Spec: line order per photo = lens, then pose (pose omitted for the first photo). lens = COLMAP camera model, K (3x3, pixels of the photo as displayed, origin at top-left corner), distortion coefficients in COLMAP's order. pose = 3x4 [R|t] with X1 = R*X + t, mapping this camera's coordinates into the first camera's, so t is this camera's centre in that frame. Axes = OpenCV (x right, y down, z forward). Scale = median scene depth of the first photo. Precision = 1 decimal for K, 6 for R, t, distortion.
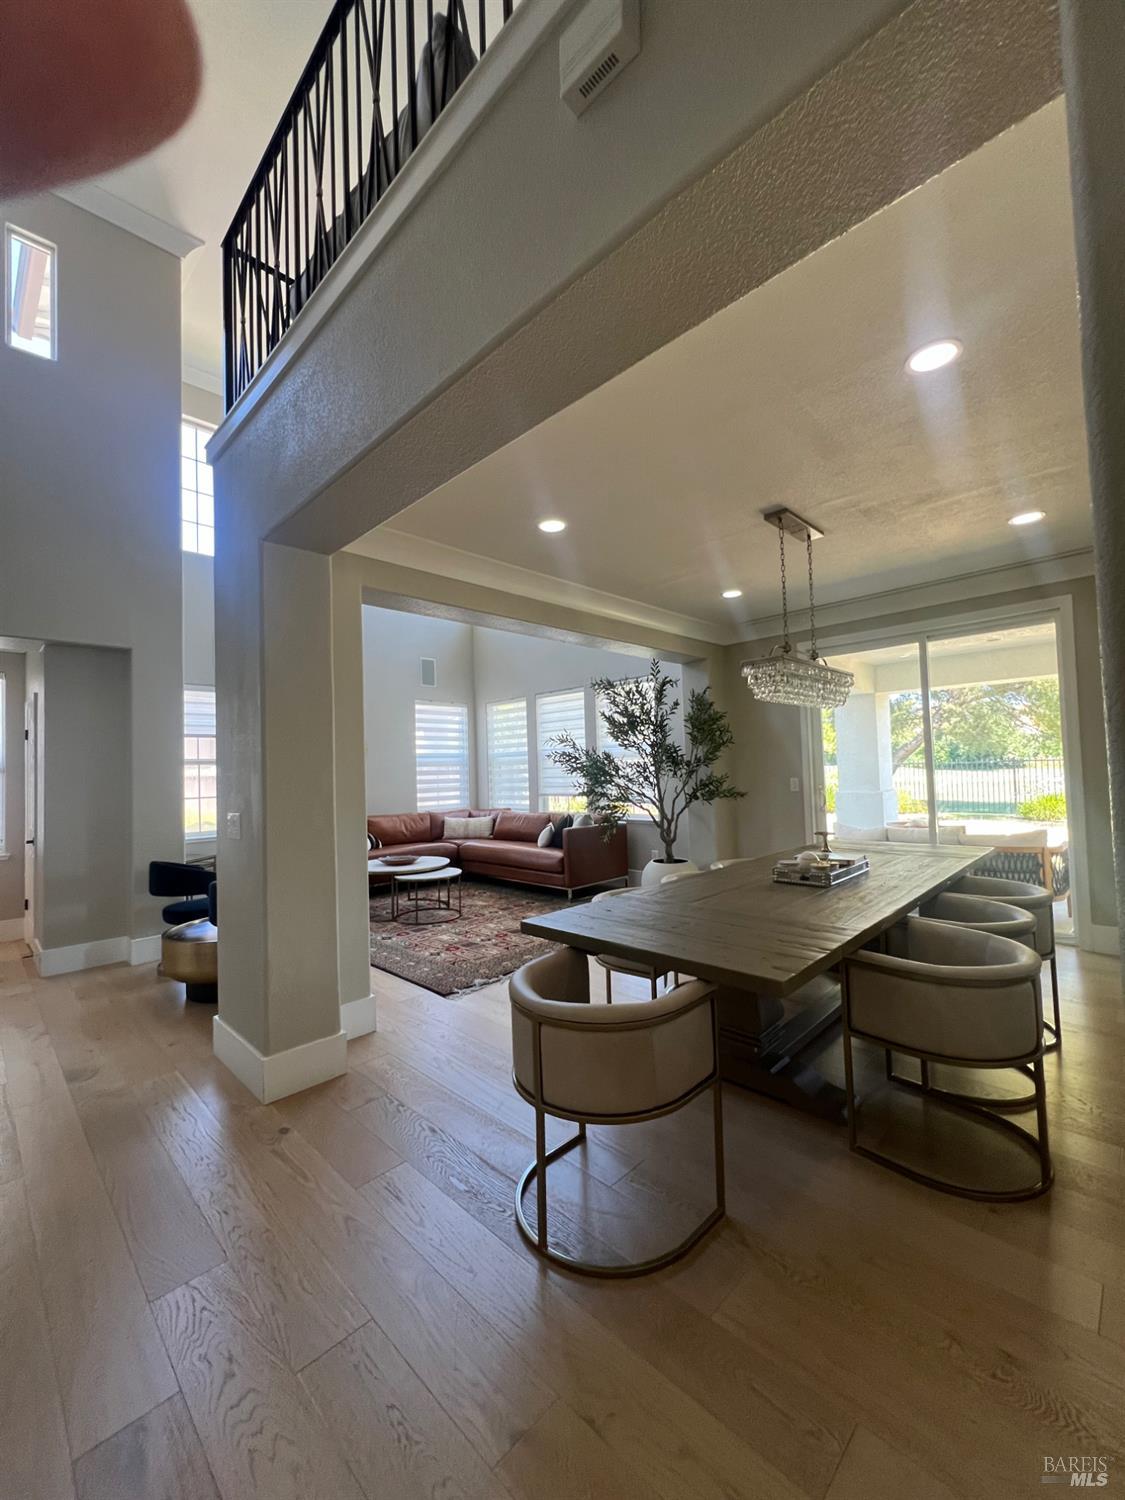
lens RADIAL K [[598.0, 0, 561.4], [0, 598.0, 752.9], [0, 0, 1]] dist [-0.002742, 0.000461]
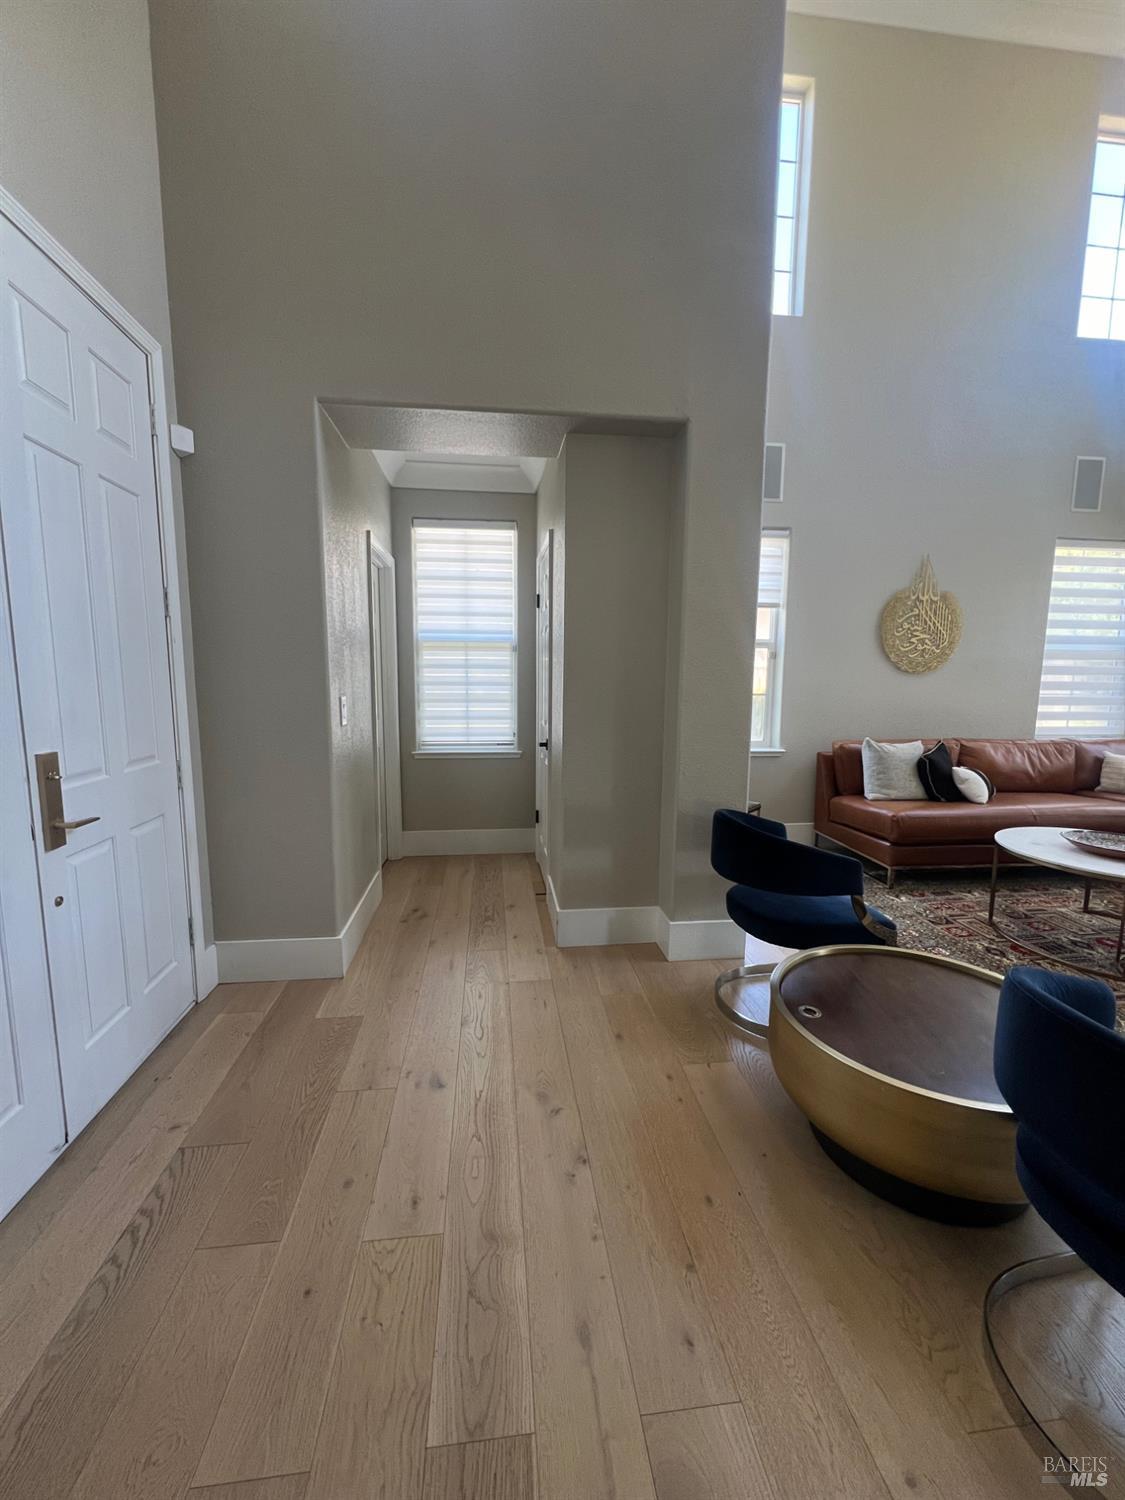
lens RADIAL K [[598.0, 0, 561.4], [0, 598.0, 752.9], [0, 0, 1]] dist [-0.002742, 0.000461]
pose [[0.780725, 0.111284, -0.614886, -0.400250], [-0.010509, 0.986213, 0.165145, 0.036830], [0.624786, -0.122471, 0.771131, 0.424960]]
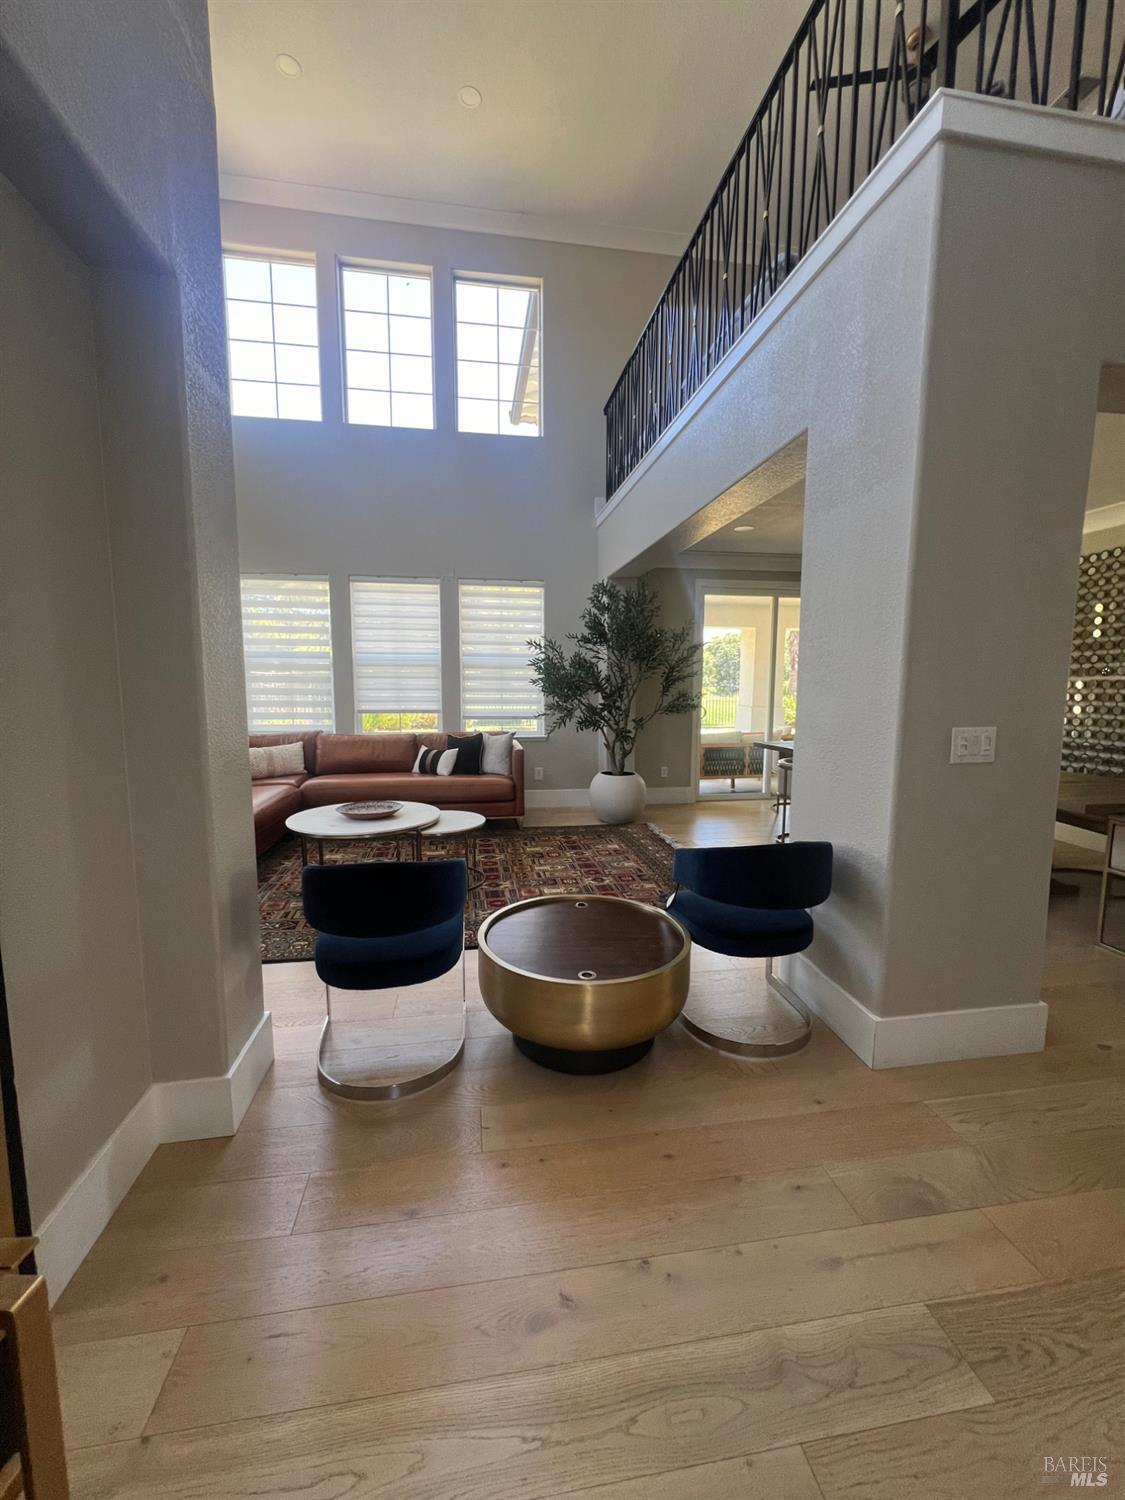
lens RADIAL K [[598.0, 0, 561.4], [0, 598.0, 752.9], [0, 0, 1]] dist [-0.002742, 0.000461]
pose [[0.593368, -0.060855, 0.802627, -0.794867], [-0.044294, 0.993159, 0.108047, 0.045725], [-0.803711, -0.099663, 0.586613, 0.547789]]
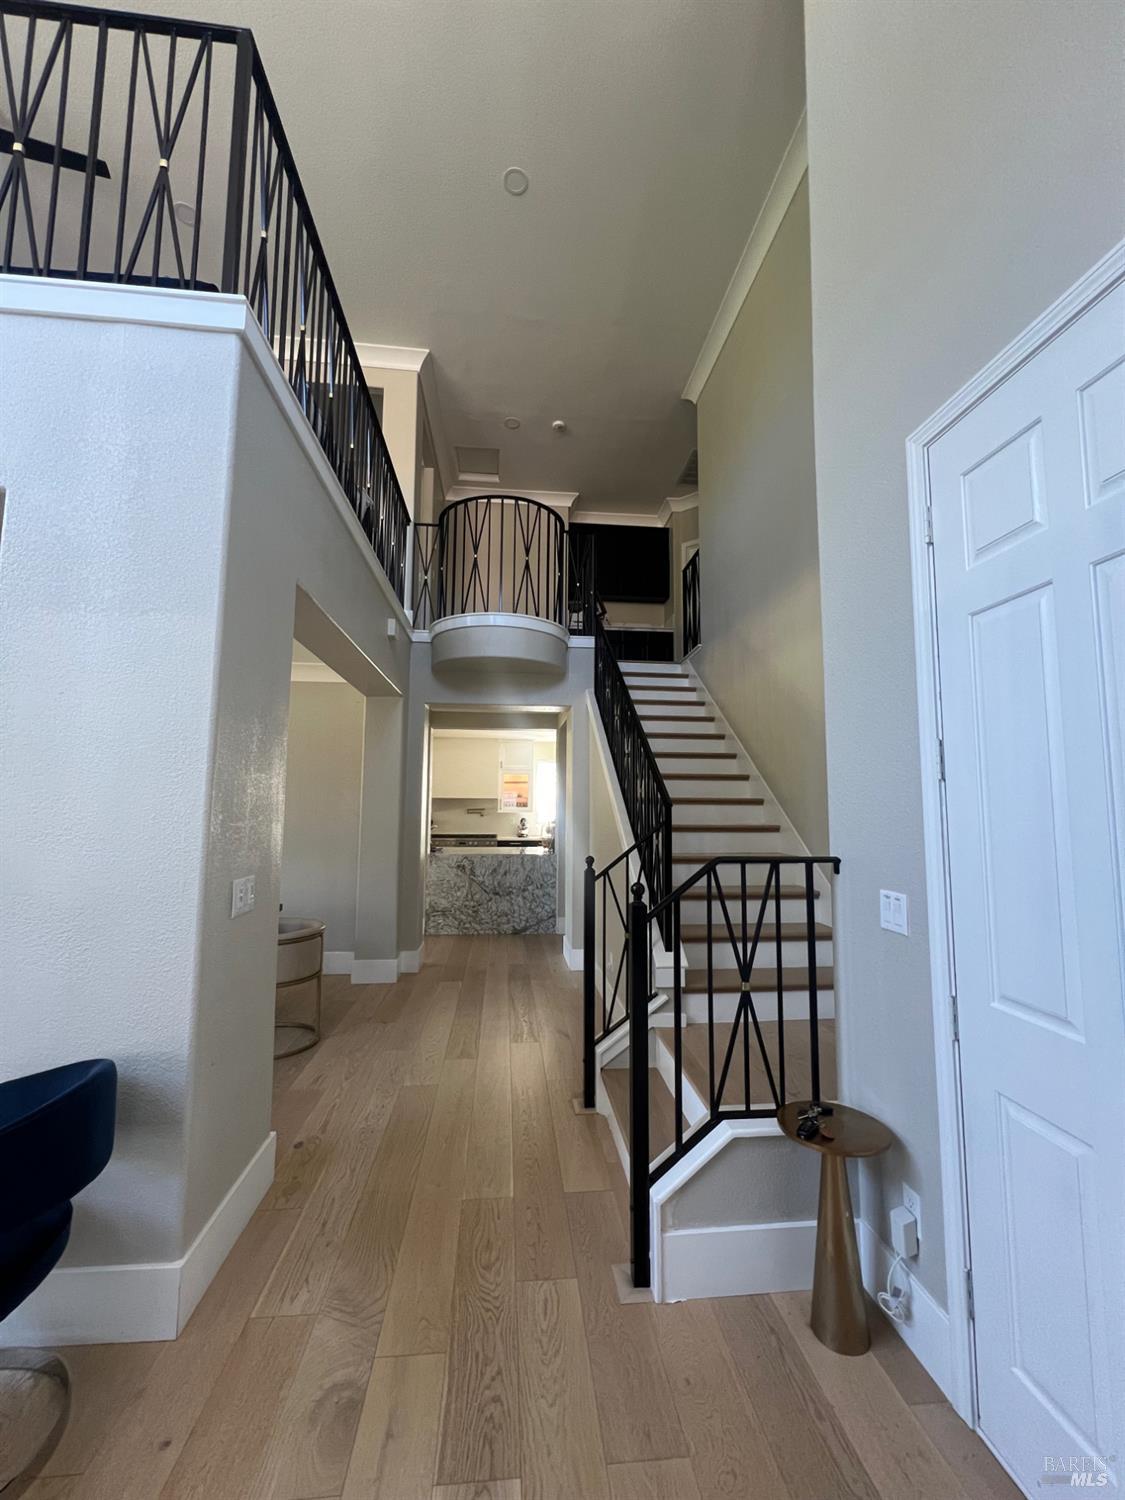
lens RADIAL K [[598.0, 0, 561.4], [0, 598.0, 752.9], [0, 0, 1]] dist [-0.002742, 0.000461]
pose [[-0.767093, 0.087536, 0.635535, -0.736682], [-0.000685, 0.990535, -0.137259, 0.031702], [-0.641535, -0.105726, -0.759773, 0.738747]]
